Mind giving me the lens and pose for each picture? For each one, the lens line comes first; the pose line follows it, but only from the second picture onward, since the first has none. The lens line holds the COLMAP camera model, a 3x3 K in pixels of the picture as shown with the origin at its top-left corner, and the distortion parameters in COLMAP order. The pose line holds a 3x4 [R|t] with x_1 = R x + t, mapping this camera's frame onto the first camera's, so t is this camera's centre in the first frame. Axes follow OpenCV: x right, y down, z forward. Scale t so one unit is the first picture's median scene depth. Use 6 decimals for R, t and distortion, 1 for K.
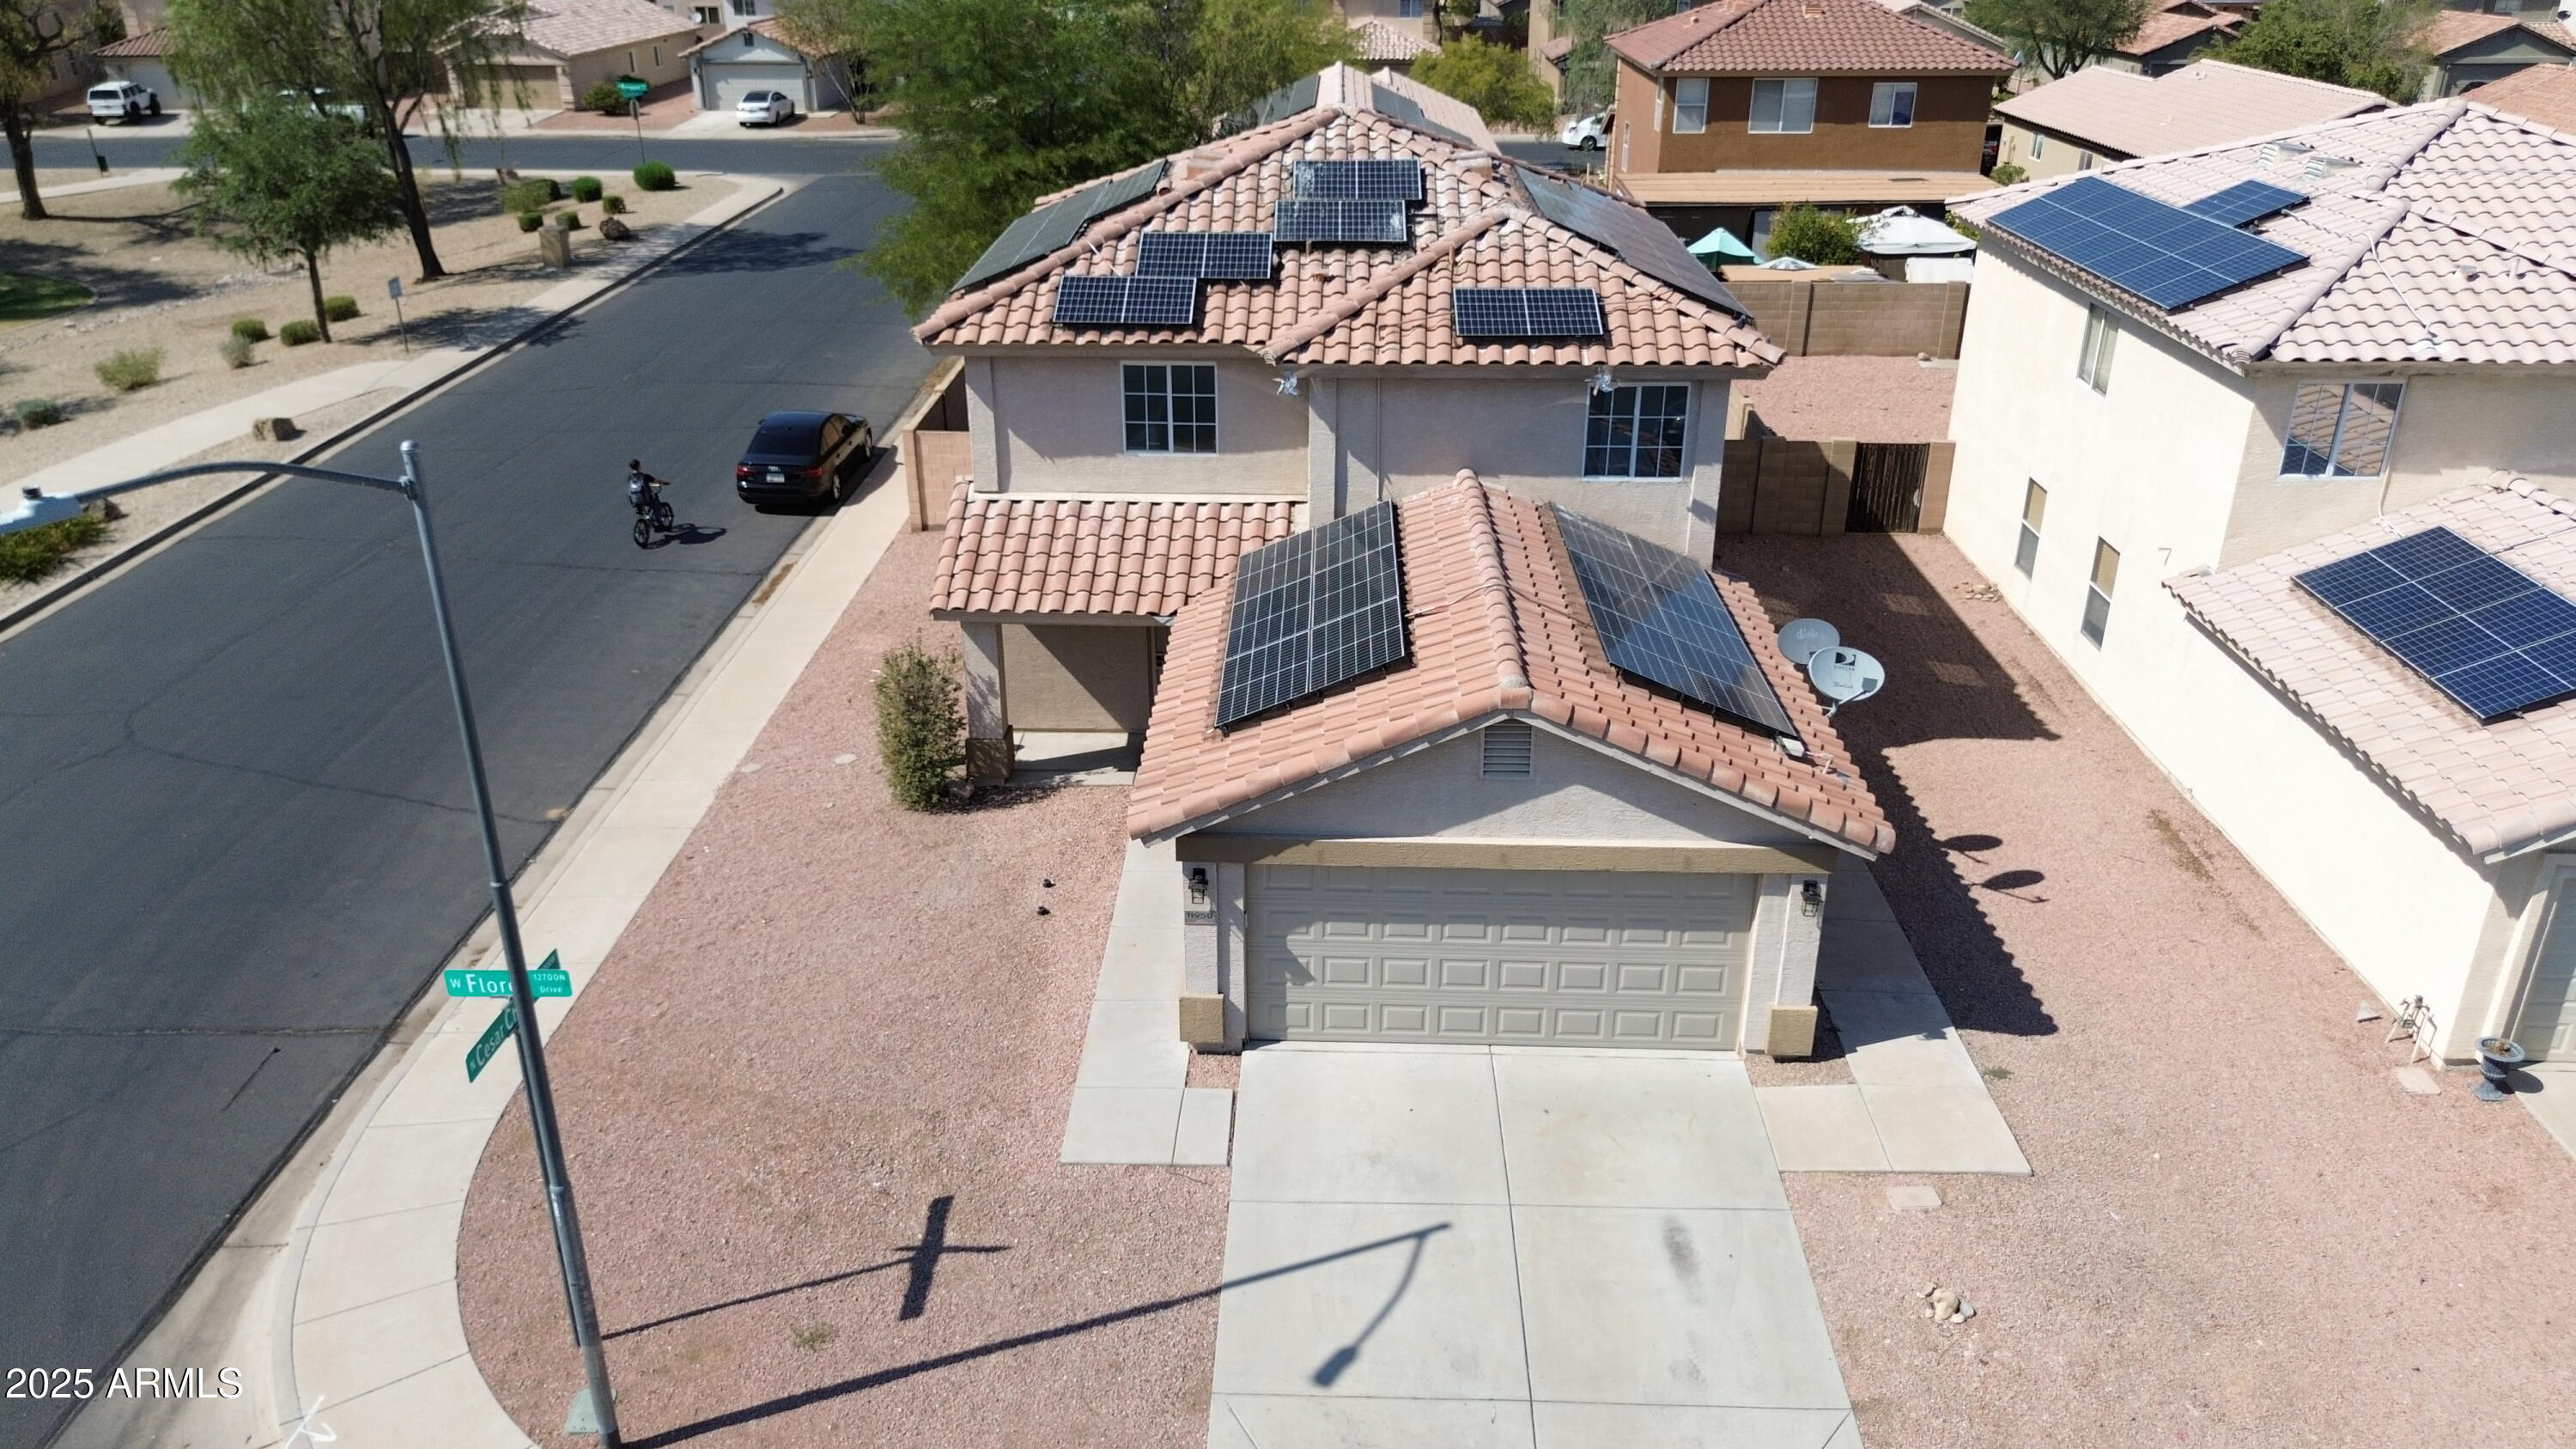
lens RADIAL K [[1837.4, 0, 1290.8], [0, 1837.4, 721.9], [0, 0, 1]] dist [0.056003, -0.056833]
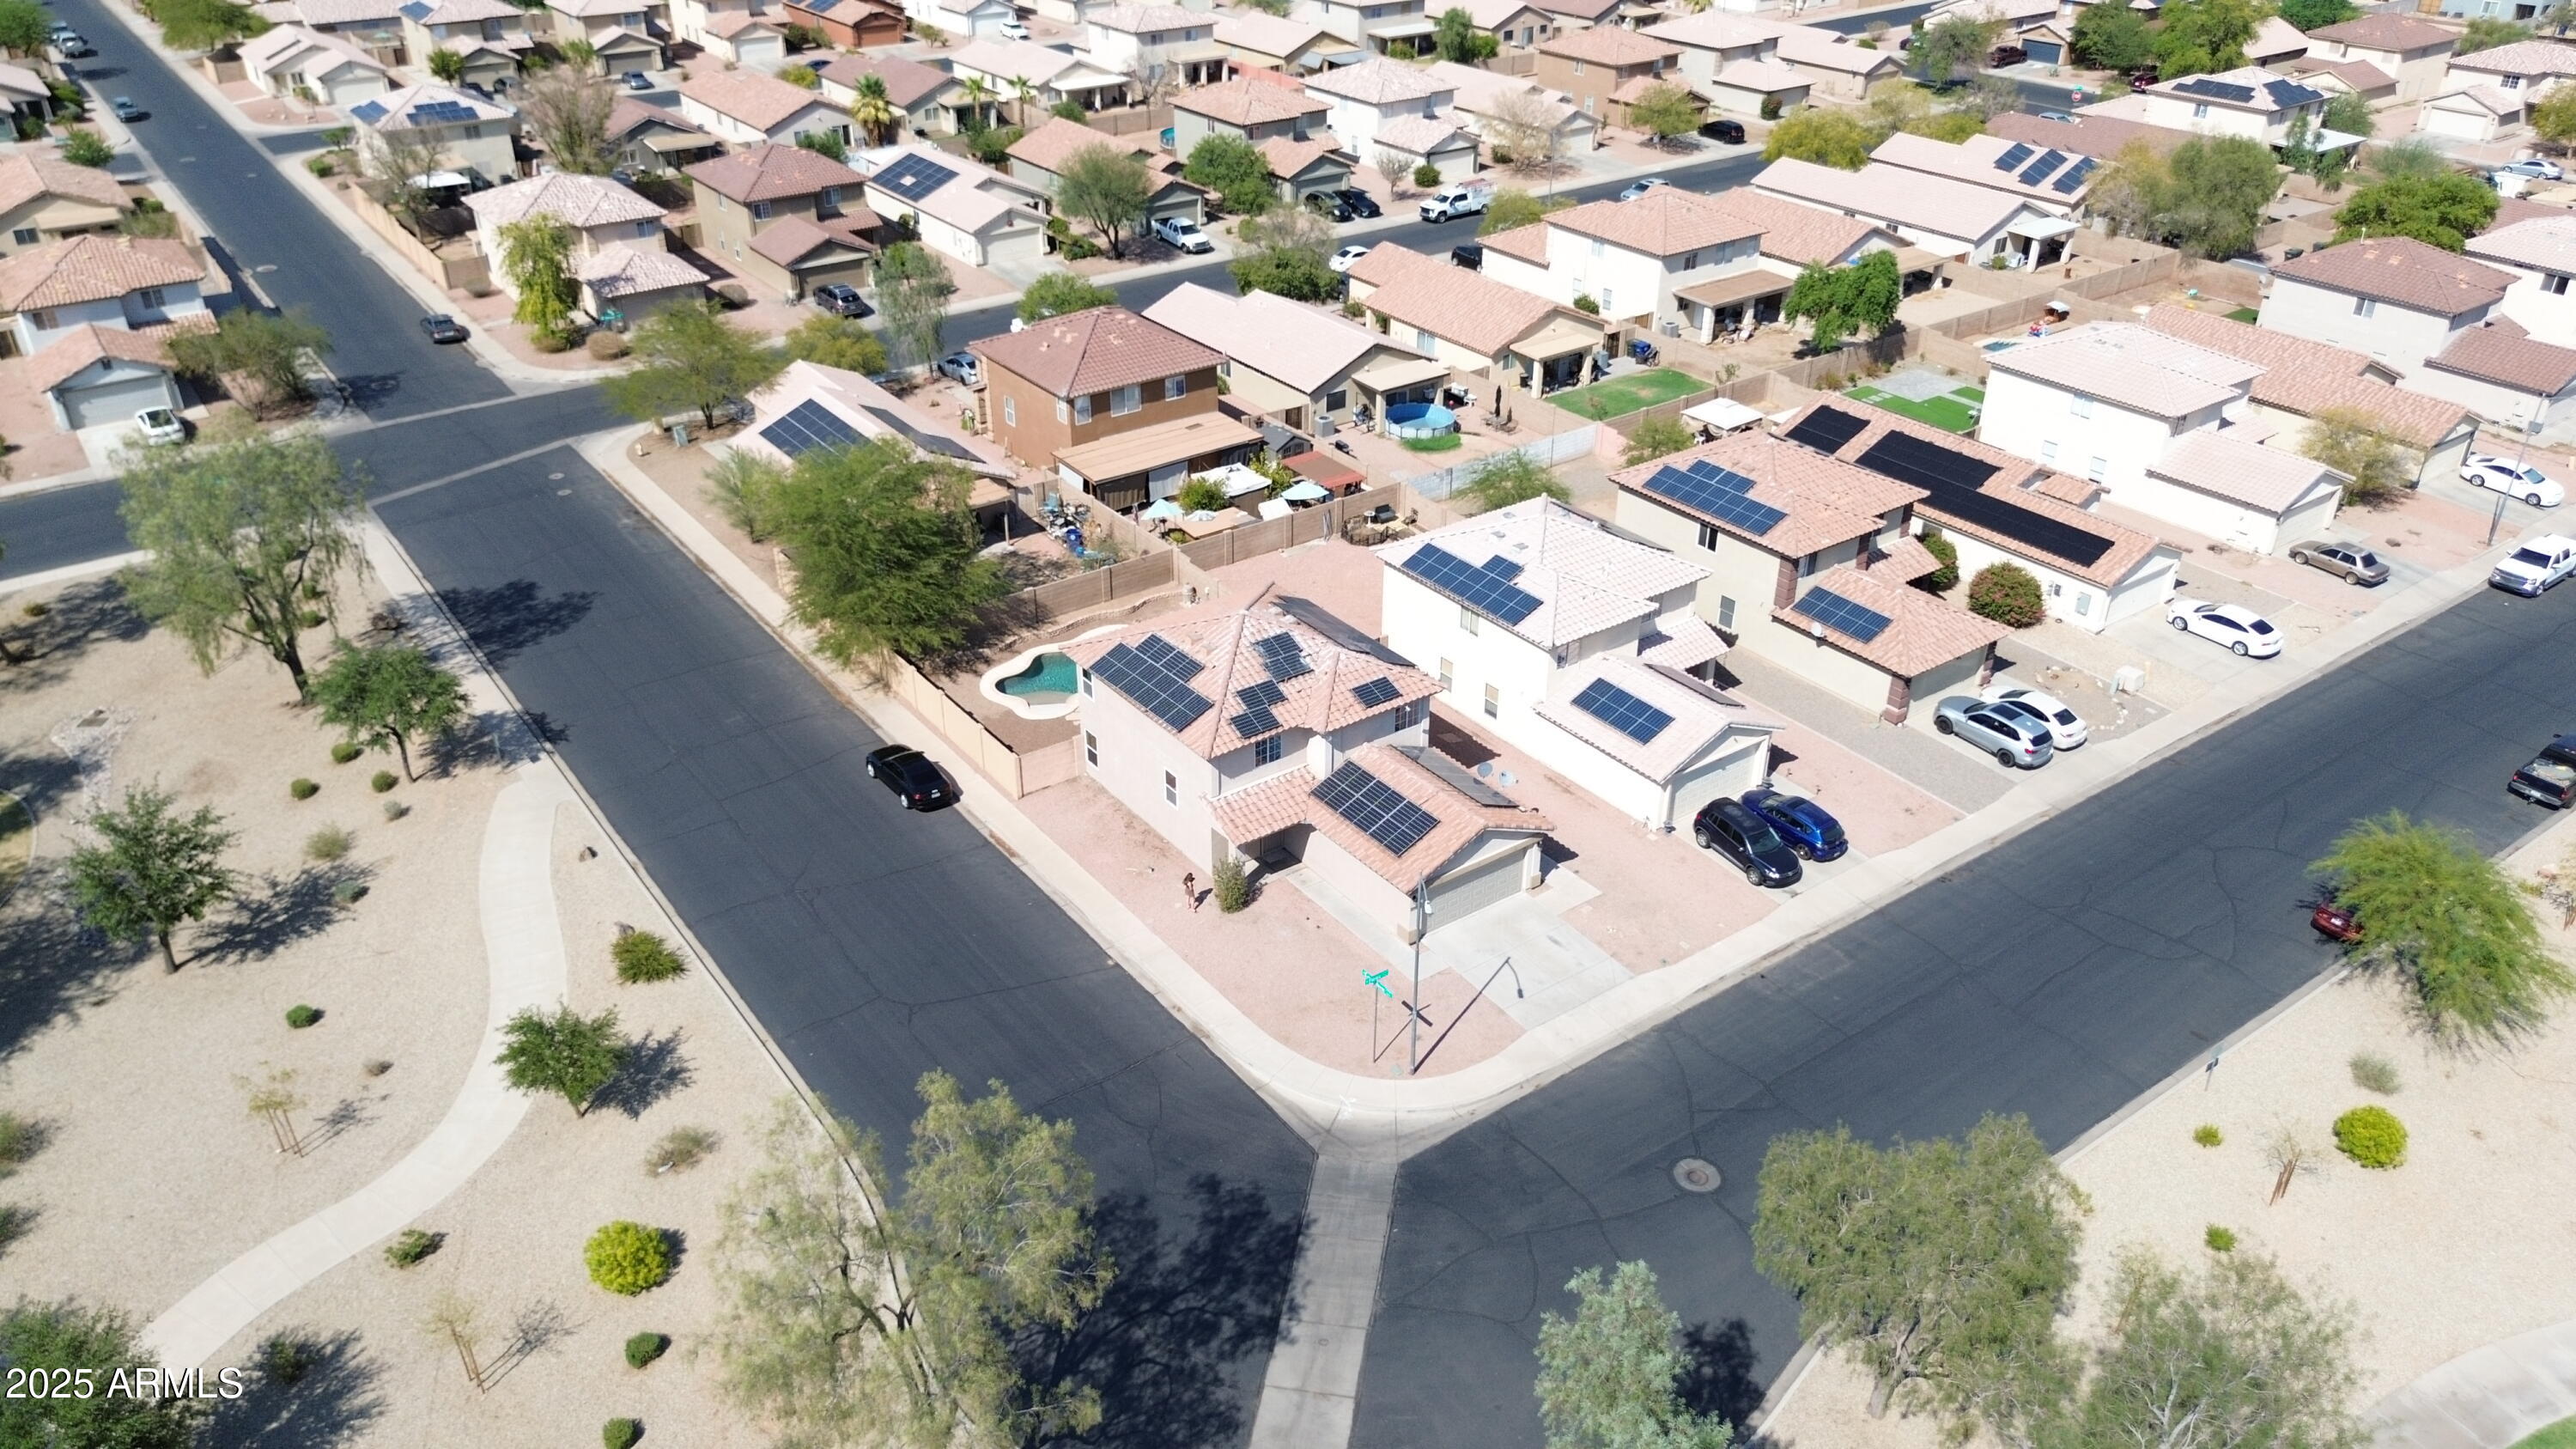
lens RADIAL K [[1837.4, 0, 1283.6], [0, 1837.4, 725.8], [0, 0, 1]] dist [0.056003, -0.056833]
pose [[0.791731, -0.304520, 0.529556, -1.858323], [0.248663, 0.952475, 0.175947, -0.844154], [-0.557969, -0.007622, 0.829827, -1.669293]]
